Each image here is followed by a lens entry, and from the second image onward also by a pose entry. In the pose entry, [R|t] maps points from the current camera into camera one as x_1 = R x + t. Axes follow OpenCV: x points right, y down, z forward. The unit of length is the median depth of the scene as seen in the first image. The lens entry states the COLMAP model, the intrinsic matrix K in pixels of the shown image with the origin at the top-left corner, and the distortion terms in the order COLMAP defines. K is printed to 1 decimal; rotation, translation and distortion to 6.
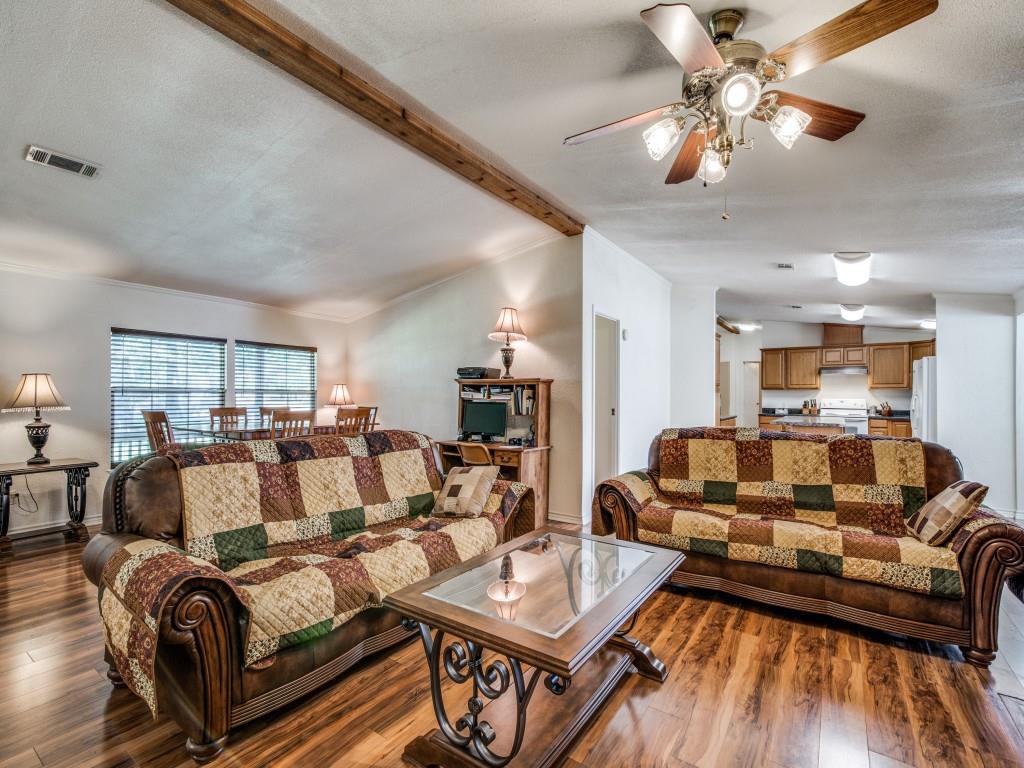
lens RADIAL K [[489.1, 0, 512.3], [0, 489.1, 393.1], [0, 0, 1]] dist [0.029953, 0.000136]
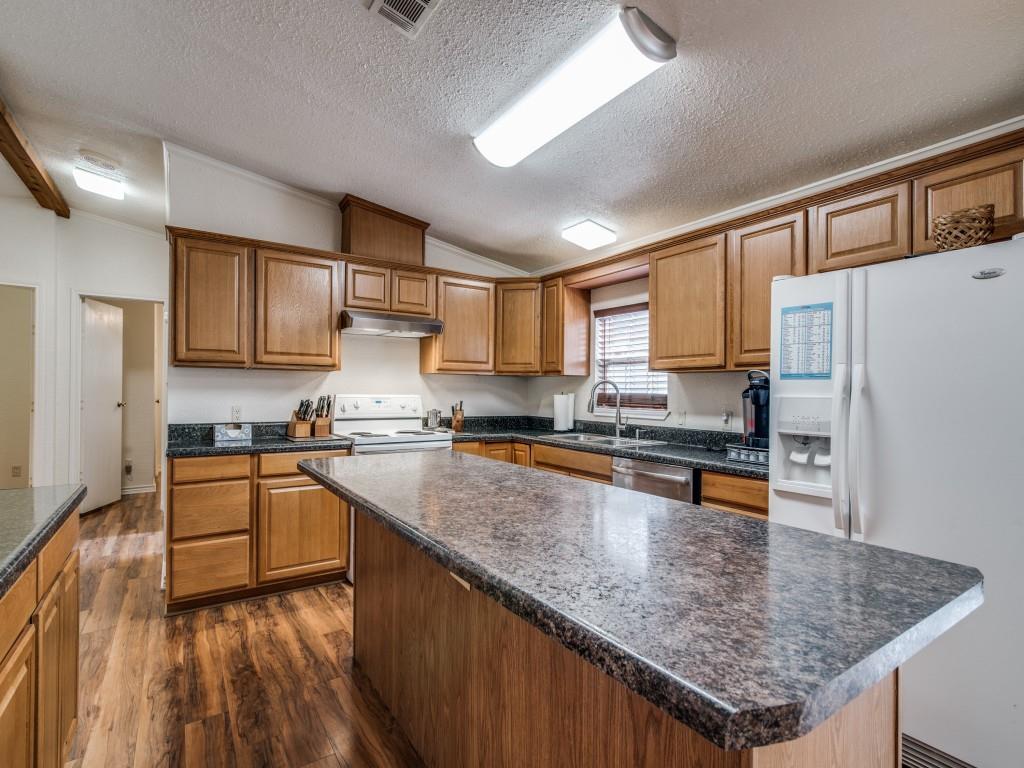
lens RADIAL K [[497.5, 0, 509.1], [0, 497.5, 389.2], [0, 0, 1]] dist [0.001817, 0.000922]
pose [[0.356612, -0.002760, 0.934249, 1.961526], [-0.012804, 0.999887, 0.007841, 0.014682], [-0.934165, -0.014759, 0.356536, 4.619410]]
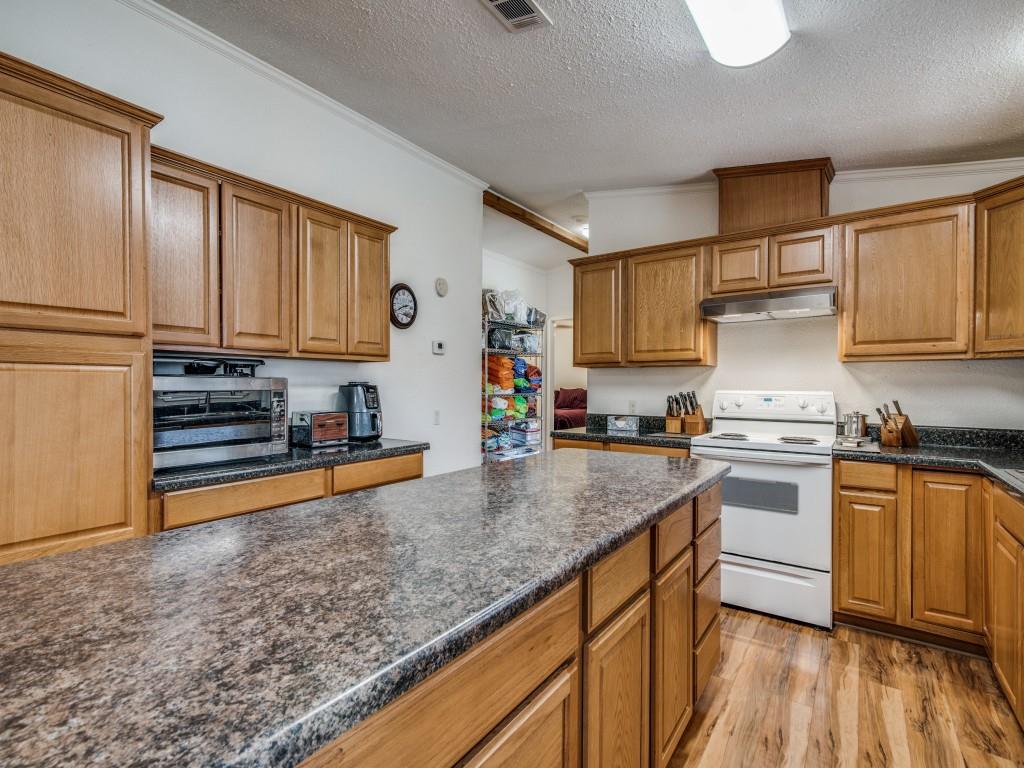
lens RADIAL K [[497.5, 0, 509.1], [0, 497.5, 389.2], [0, 0, 1]] dist [0.001817, 0.000922]
pose [[0.999969, -0.007392, -0.002890, 3.002046], [0.007439, 0.999835, 0.016570, 0.020656], [0.002767, -0.016591, 0.999859, 4.038486]]
